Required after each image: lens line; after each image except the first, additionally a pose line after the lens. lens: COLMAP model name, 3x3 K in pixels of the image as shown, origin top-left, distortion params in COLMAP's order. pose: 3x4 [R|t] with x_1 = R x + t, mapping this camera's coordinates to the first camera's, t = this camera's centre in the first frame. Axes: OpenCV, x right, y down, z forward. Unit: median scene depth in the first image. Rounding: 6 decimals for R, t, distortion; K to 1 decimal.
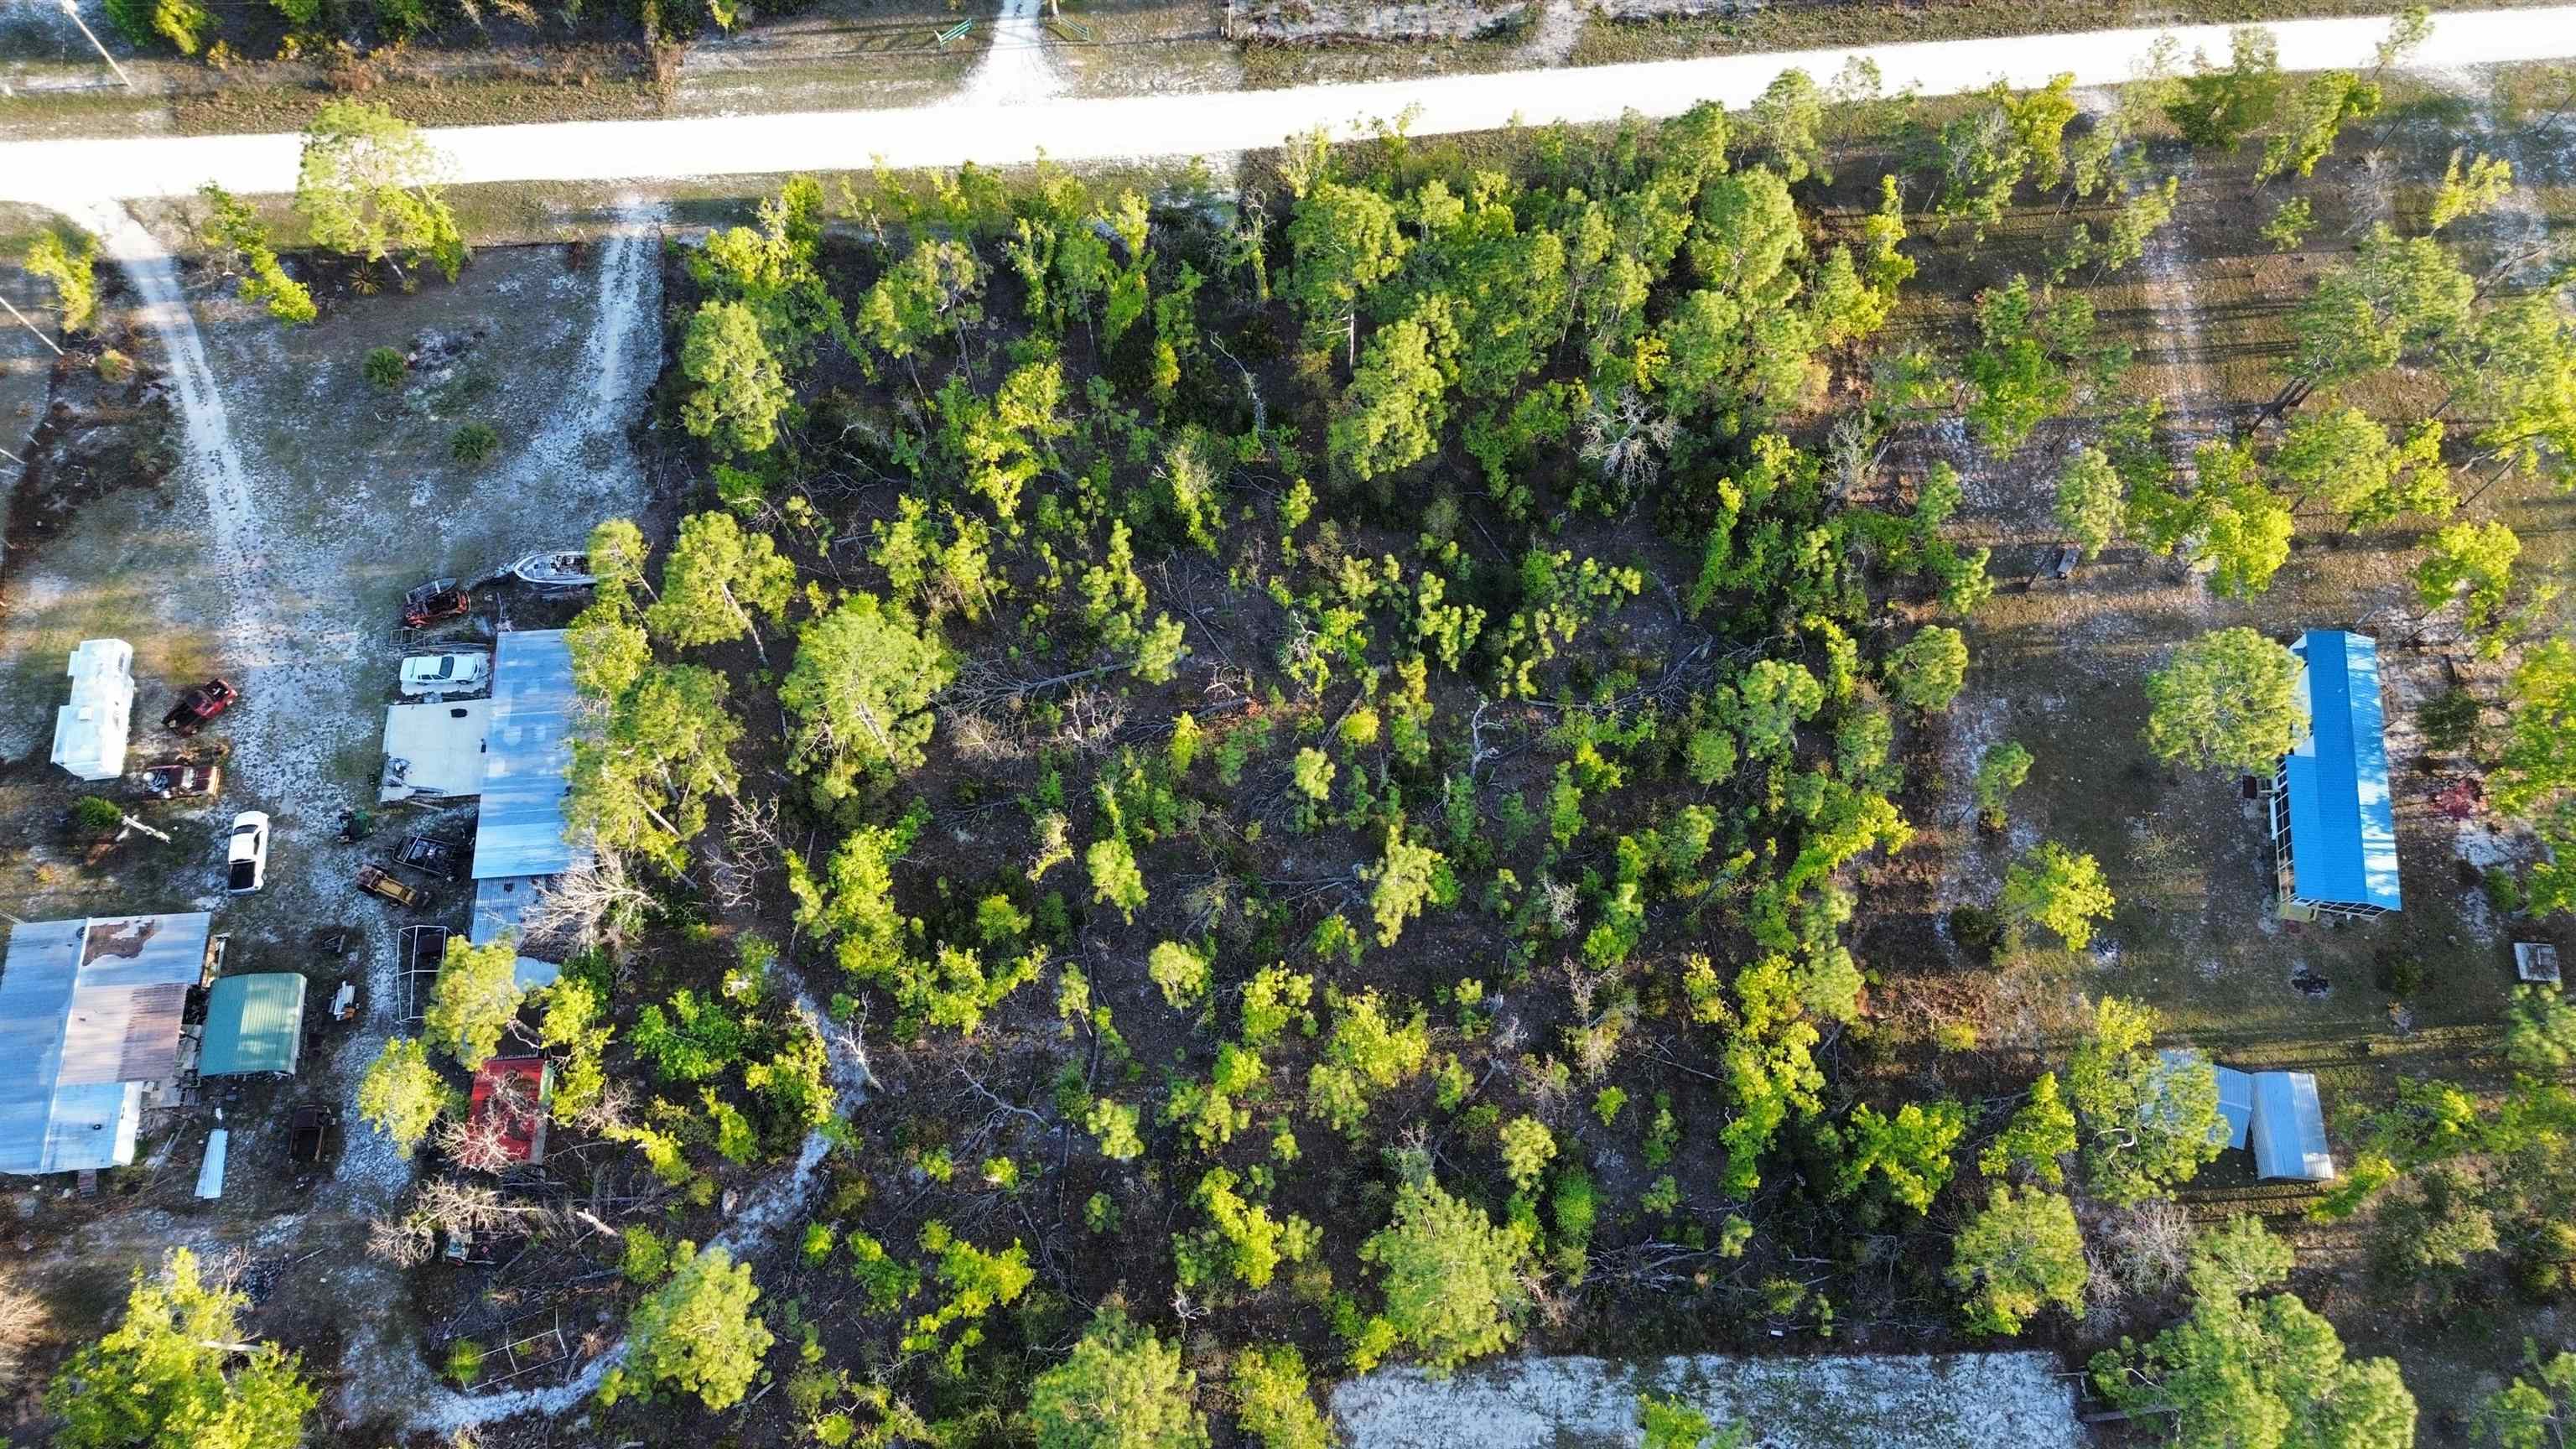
lens RADIAL K [[1828.0, 0, 1298.0], [0, 1828.0, 728.1], [0, 0, 1]] dist [0.078593, -0.073750]
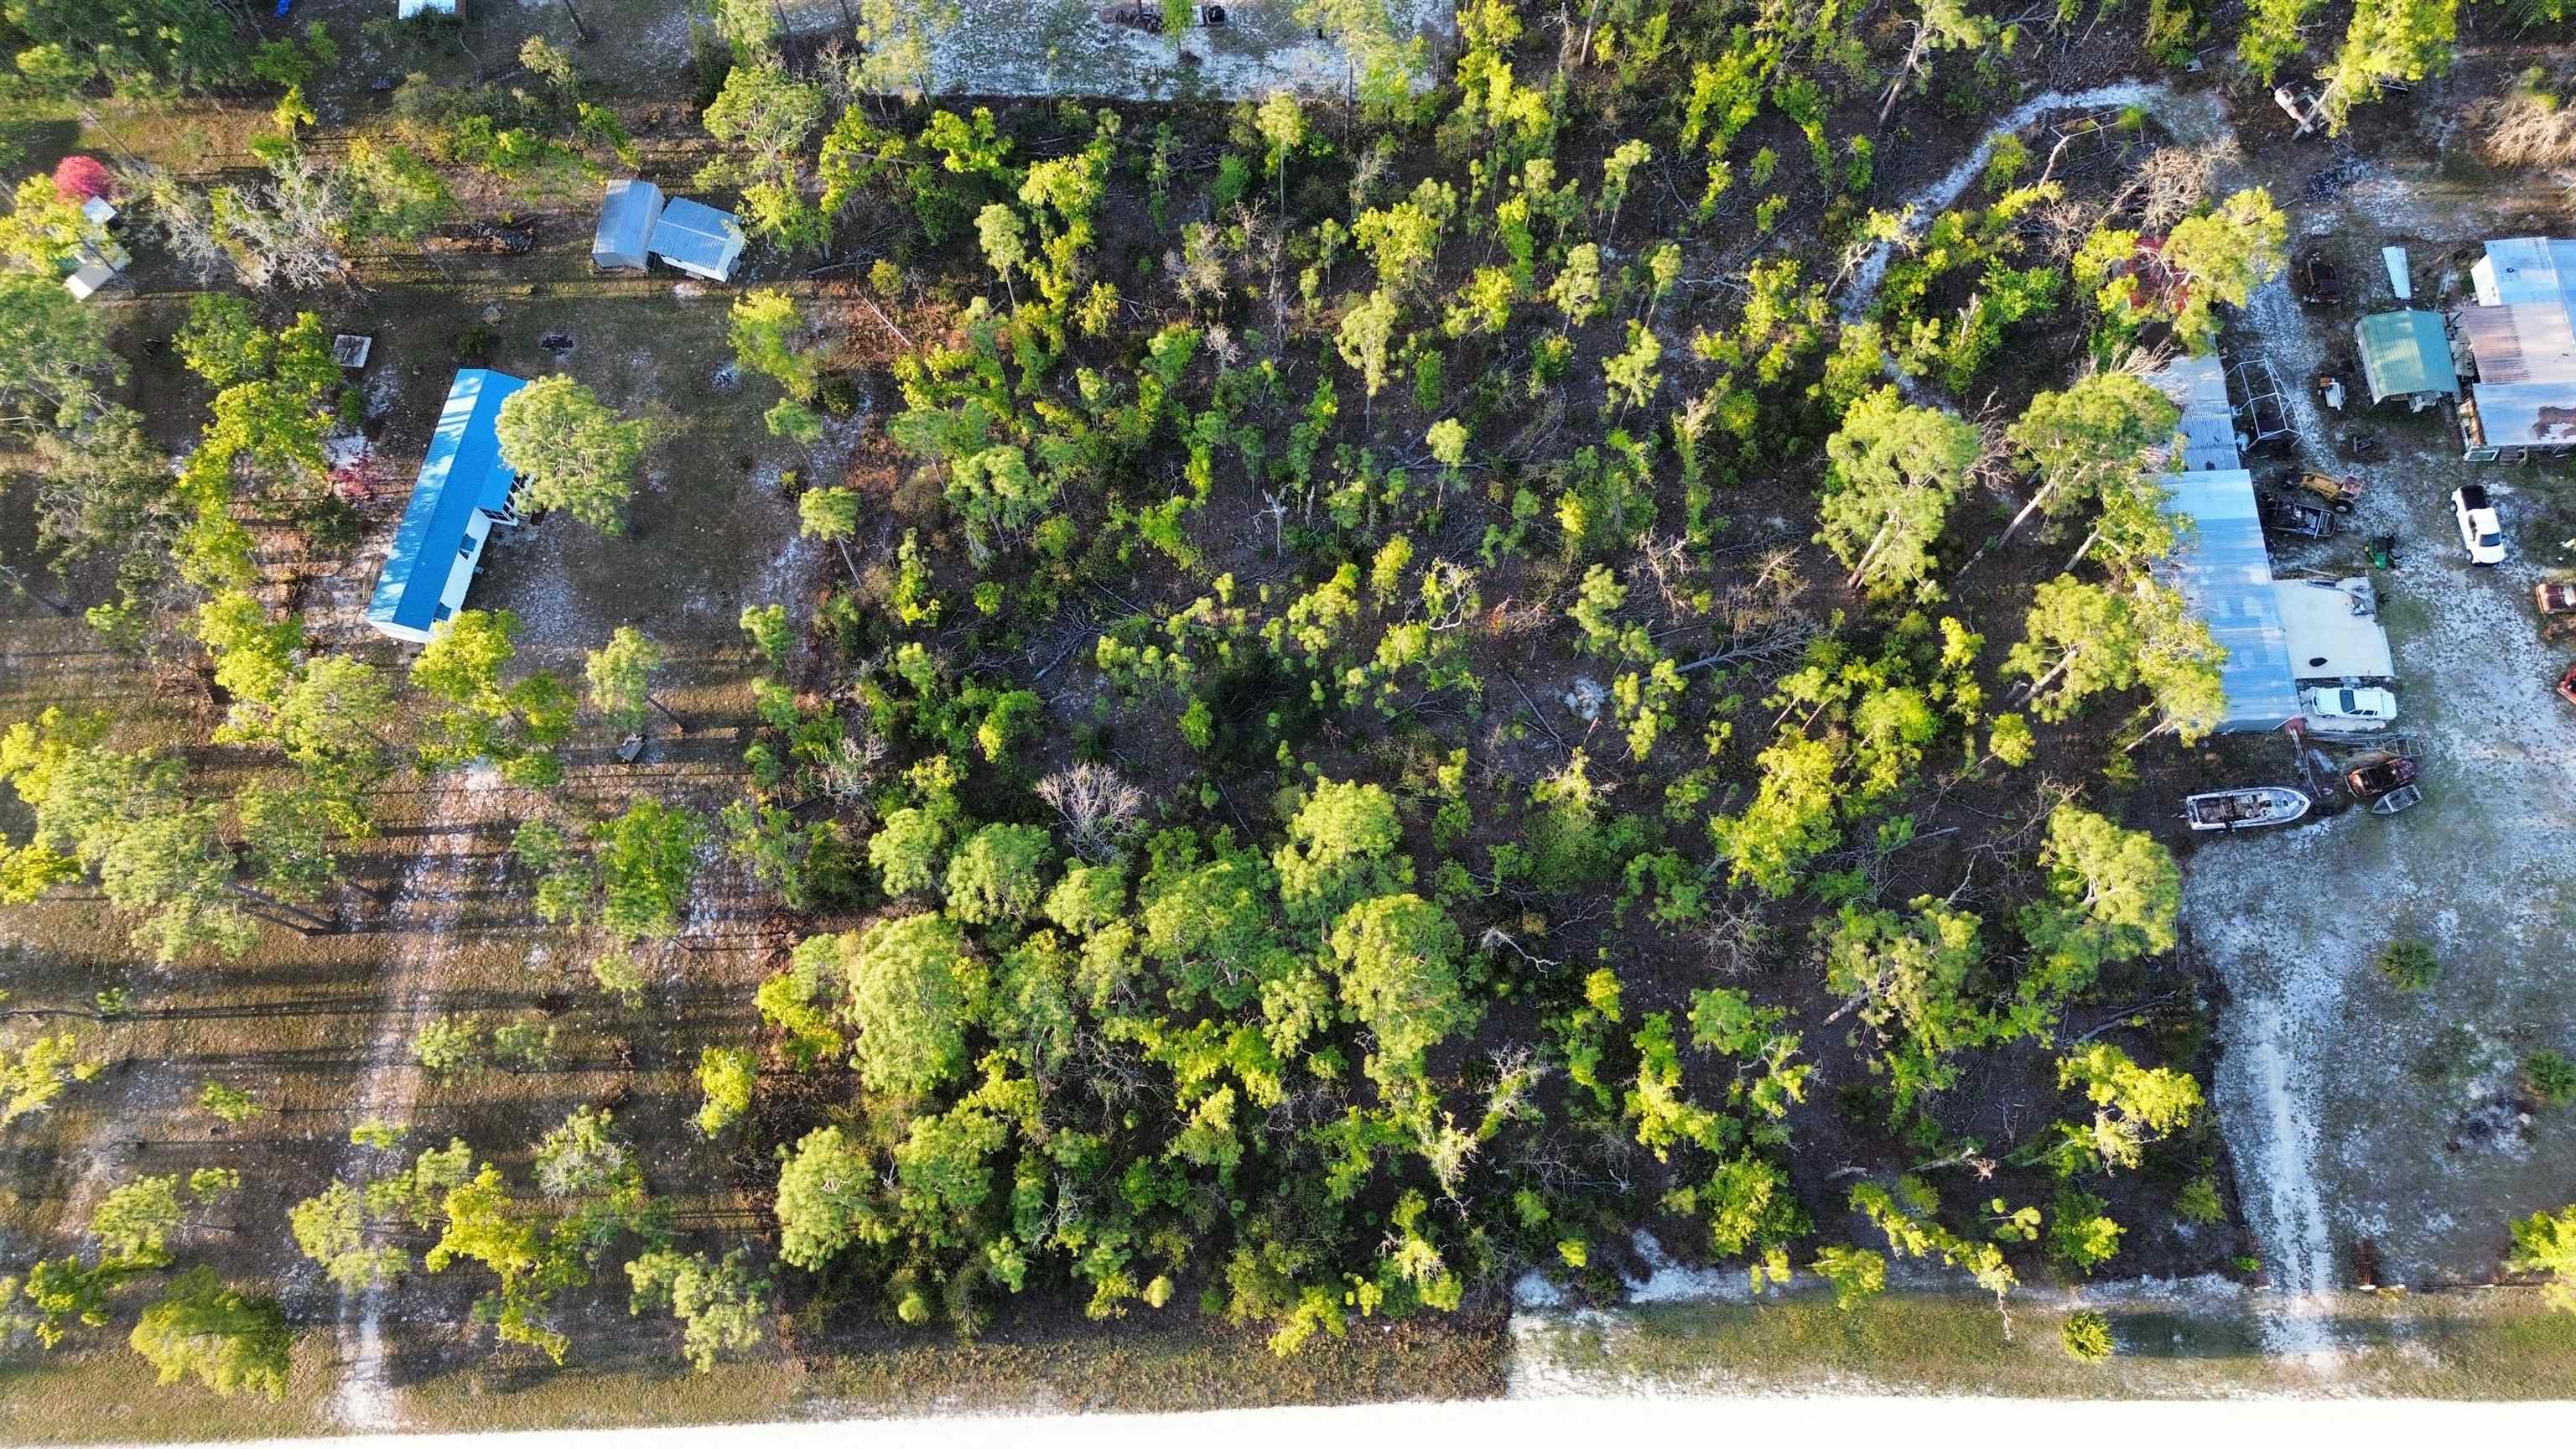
lens RADIAL K [[1828.0, 0, 1287.8], [0, 1828.0, 727.3], [0, 0, 1]] dist [0.078593, -0.073750]
pose [[-0.998669, -0.039397, 0.033288, 0.054209], [0.051549, -0.740767, 0.669781, -0.744322], [-0.001729, 0.670605, 0.741812, 0.314421]]
